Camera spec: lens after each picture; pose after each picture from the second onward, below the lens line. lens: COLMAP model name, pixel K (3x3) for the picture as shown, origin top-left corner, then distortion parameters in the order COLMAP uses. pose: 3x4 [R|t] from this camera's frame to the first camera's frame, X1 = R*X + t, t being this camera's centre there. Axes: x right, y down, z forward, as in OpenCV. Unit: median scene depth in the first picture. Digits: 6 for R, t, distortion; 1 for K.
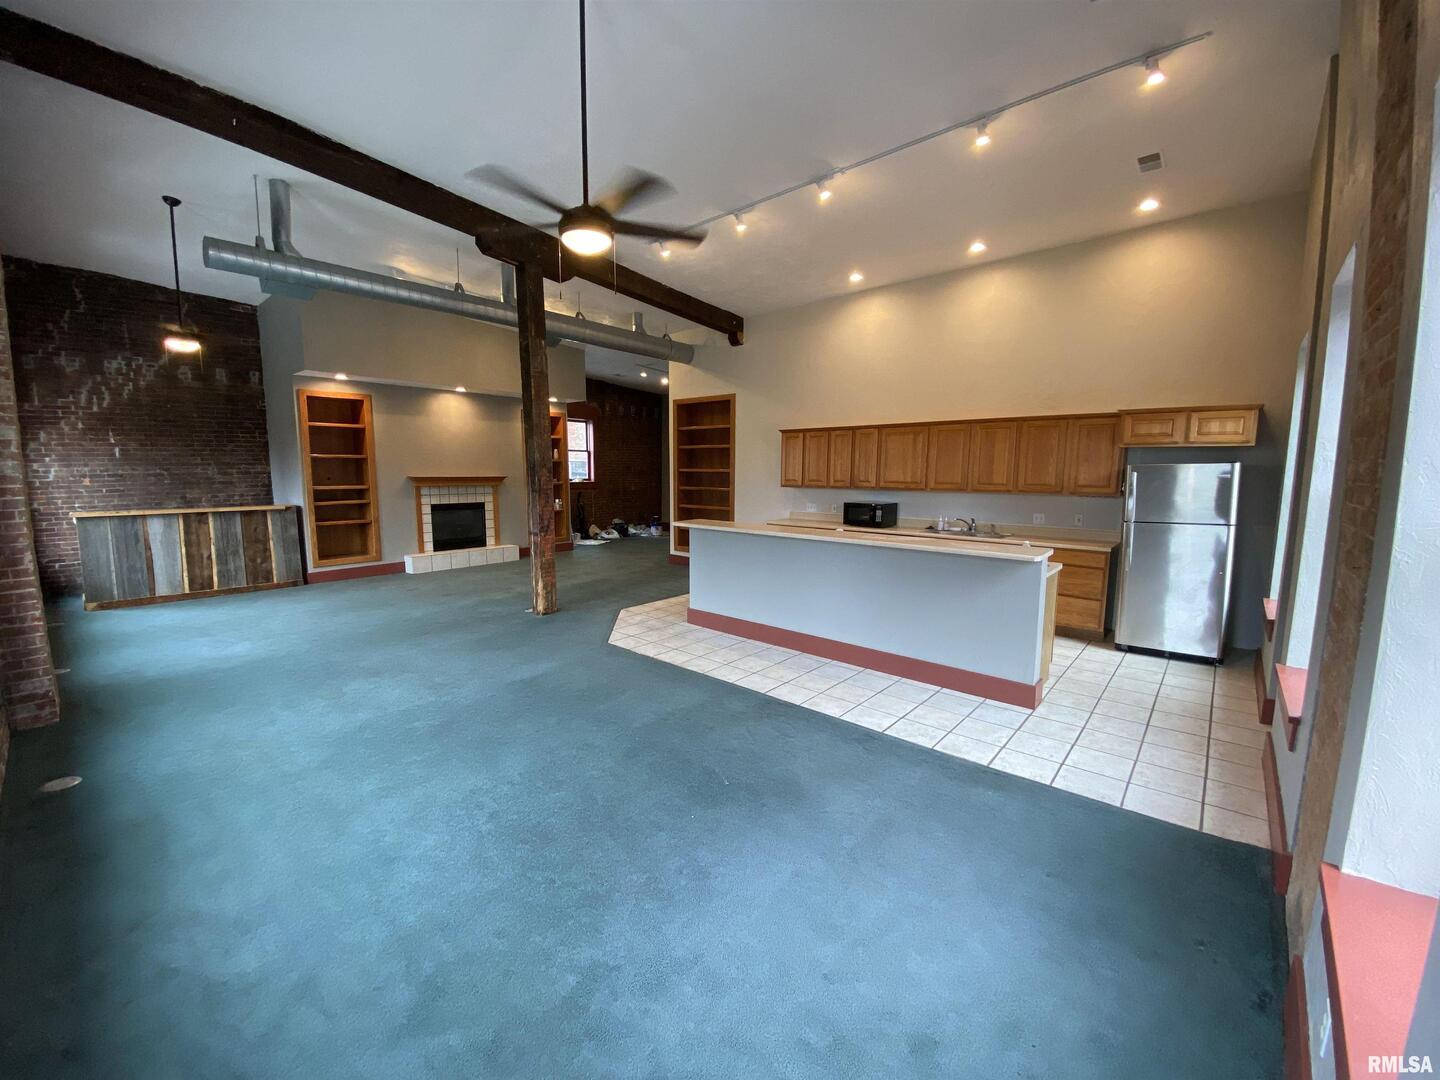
lens RADIAL K [[569.7, 0, 716.6], [0, 569.7, 543.9], [0, 0, 1]] dist [-0.043239, -0.000364]
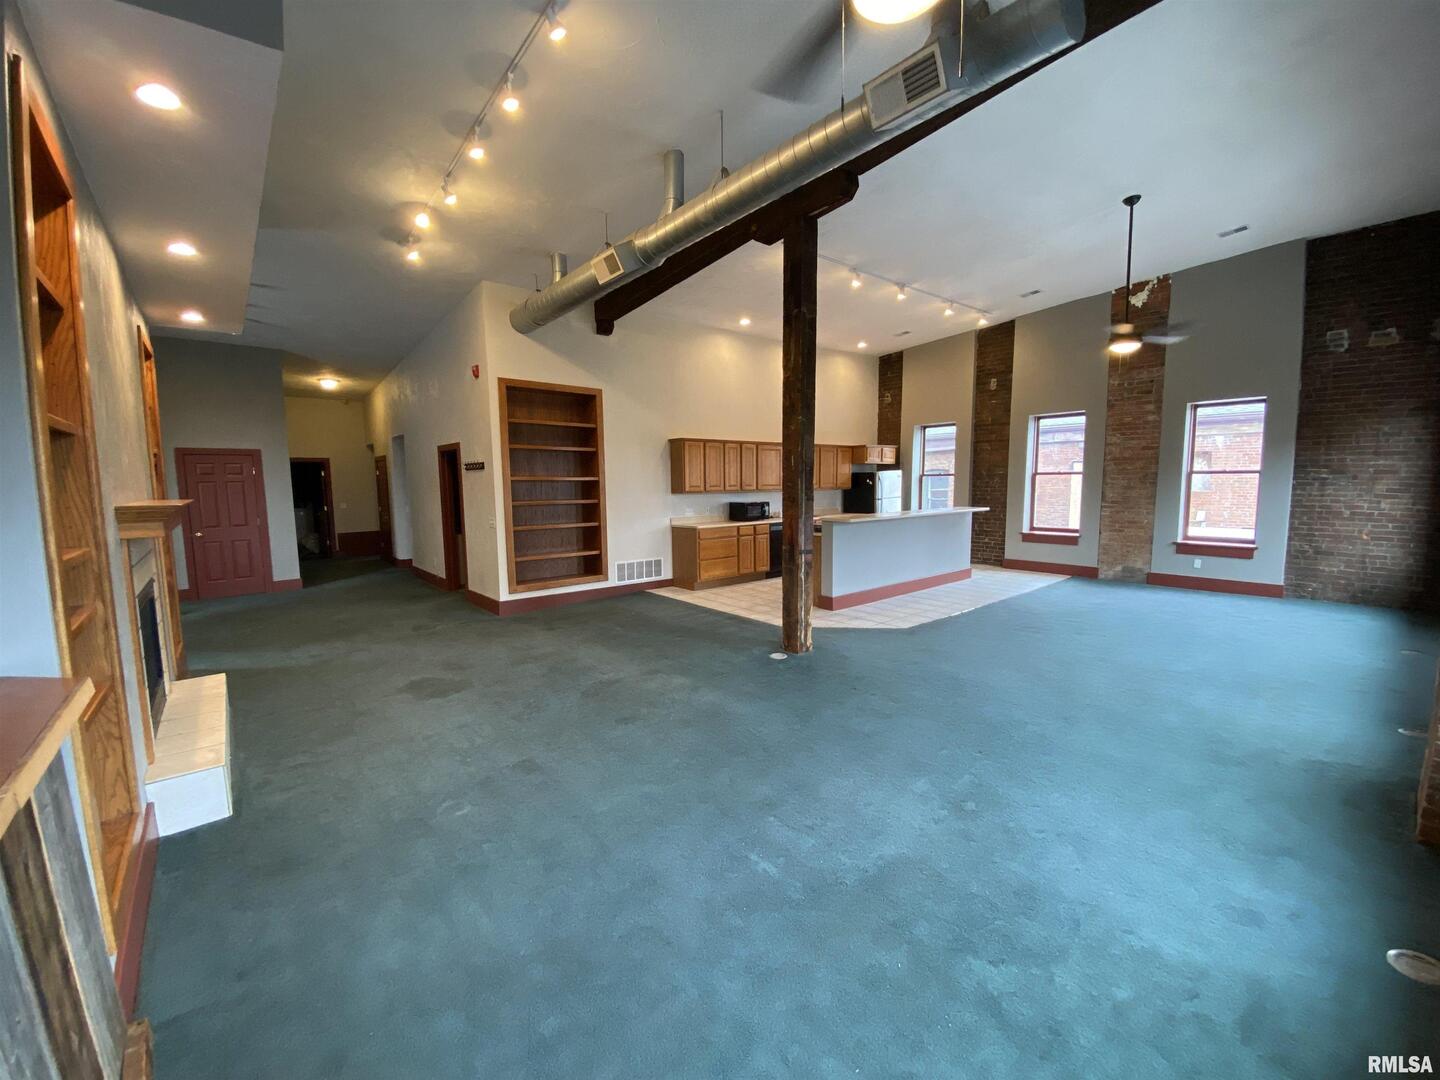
lens RADIAL K [[569.7, 0, 716.6], [0, 569.7, 543.9], [0, 0, 1]] dist [-0.043239, -0.000364]
pose [[0.164347, -0.110465, 0.980198, -0.942152], [0.134921, 0.986887, 0.088598, -0.098036], [-0.977132, 0.117689, 0.177096, 0.813451]]
